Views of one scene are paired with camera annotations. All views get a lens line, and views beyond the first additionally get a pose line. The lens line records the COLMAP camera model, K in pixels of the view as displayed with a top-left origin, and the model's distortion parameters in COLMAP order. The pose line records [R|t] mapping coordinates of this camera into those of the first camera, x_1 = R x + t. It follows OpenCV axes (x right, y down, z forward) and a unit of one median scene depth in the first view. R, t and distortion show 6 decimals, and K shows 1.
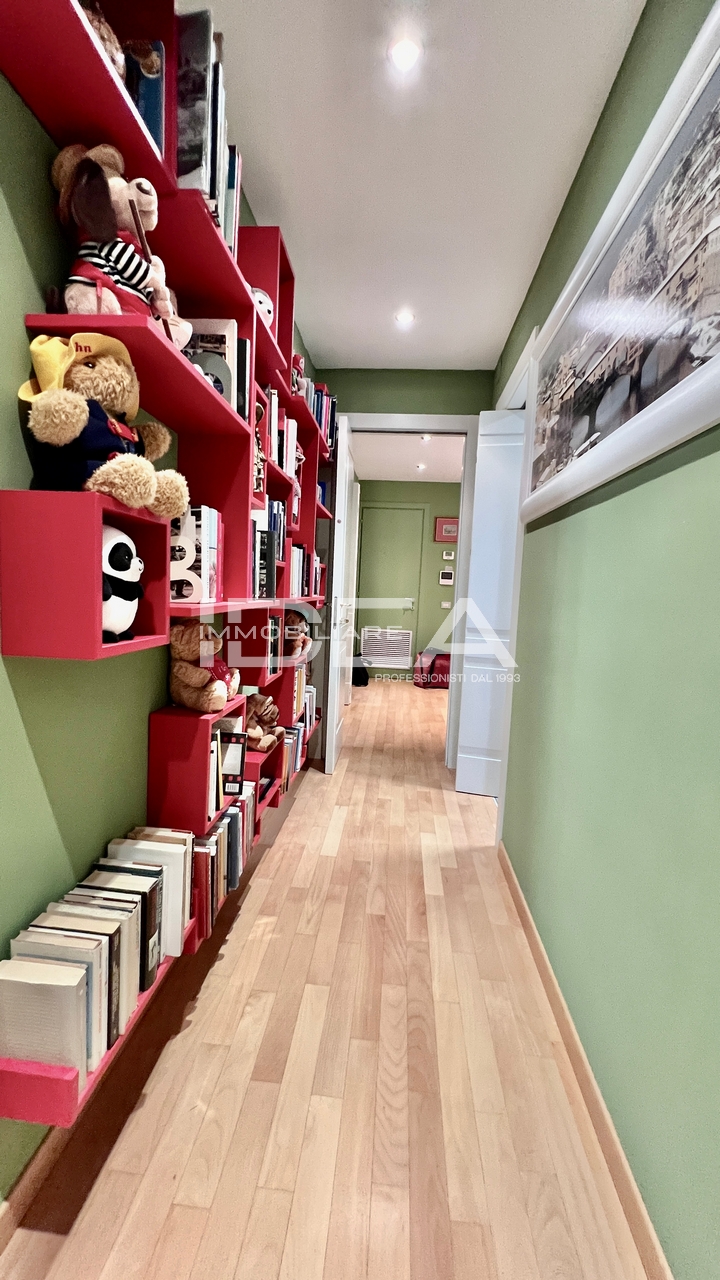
lens RADIAL K [[514.5, 0, 357.4], [0, 514.5, 632.0], [0, 0, 1]] dist [-0.000604, -0.000071]
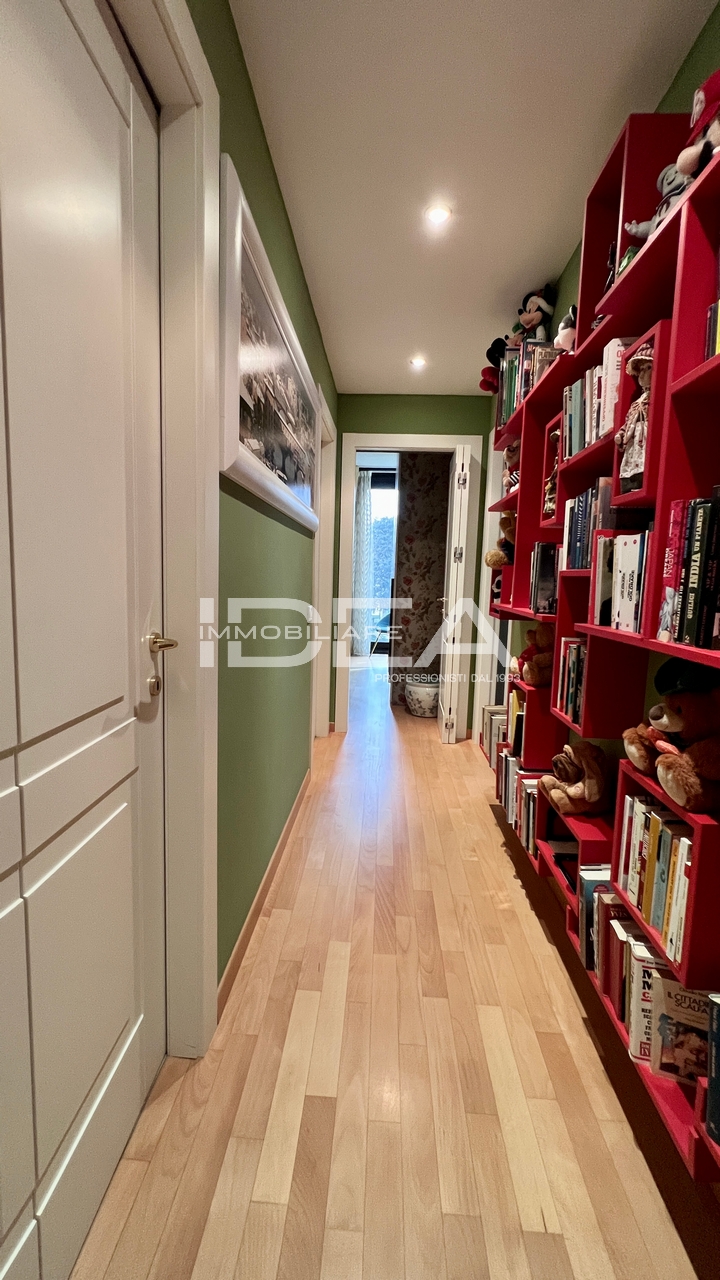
lens RADIAL K [[514.5, 0, 357.4], [0, 514.5, 632.0], [0, 0, 1]] dist [-0.000604, -0.000071]
pose [[-0.996450, -0.073730, -0.040626, 0.216067], [-0.080123, 0.978696, 0.189037, -0.181775], [0.025822, 0.191621, -0.981129, 1.951392]]
